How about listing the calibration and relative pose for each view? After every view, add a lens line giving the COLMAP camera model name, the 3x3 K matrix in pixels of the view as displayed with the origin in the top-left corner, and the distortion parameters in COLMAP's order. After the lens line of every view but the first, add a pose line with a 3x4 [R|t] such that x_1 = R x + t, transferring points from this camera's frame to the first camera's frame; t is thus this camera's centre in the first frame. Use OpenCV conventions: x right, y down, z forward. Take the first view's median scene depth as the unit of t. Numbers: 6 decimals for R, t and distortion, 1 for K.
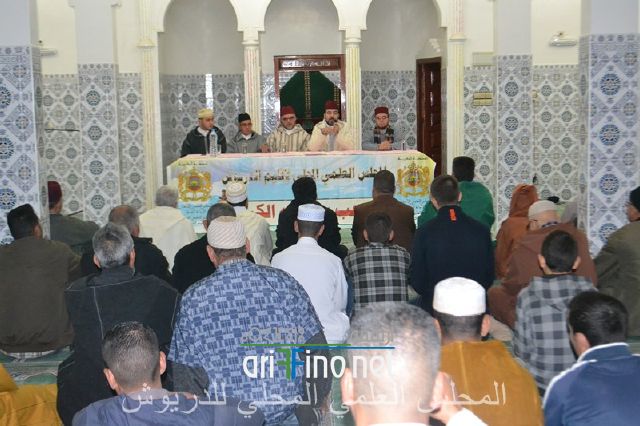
lens RADIAL K [[1015.3, 0, 320.0], [0, 1015.3, 213.0], [0, 0, 1]] dist [0.002293, -0.064298]
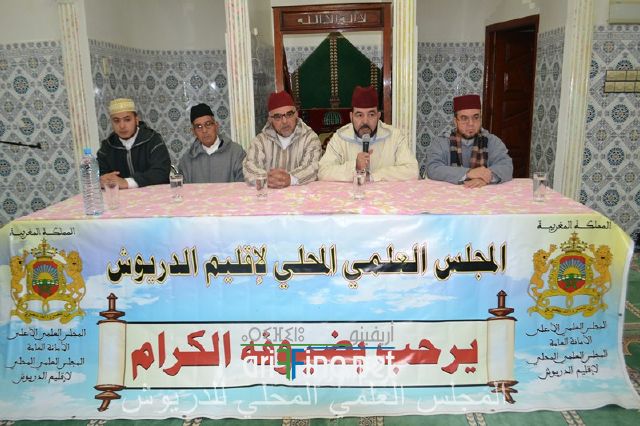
lens RADIAL K [[496.0, 0, 320.0], [0, 496.0, 213.0], [0, 0, 1]] dist [-0.072902, -0.000188]
pose [[0.997269, 0.013263, -0.072654, 0.006106], [-0.003478, 0.991086, 0.133181, -0.083819], [0.073772, -0.132565, 0.988425, 0.808462]]
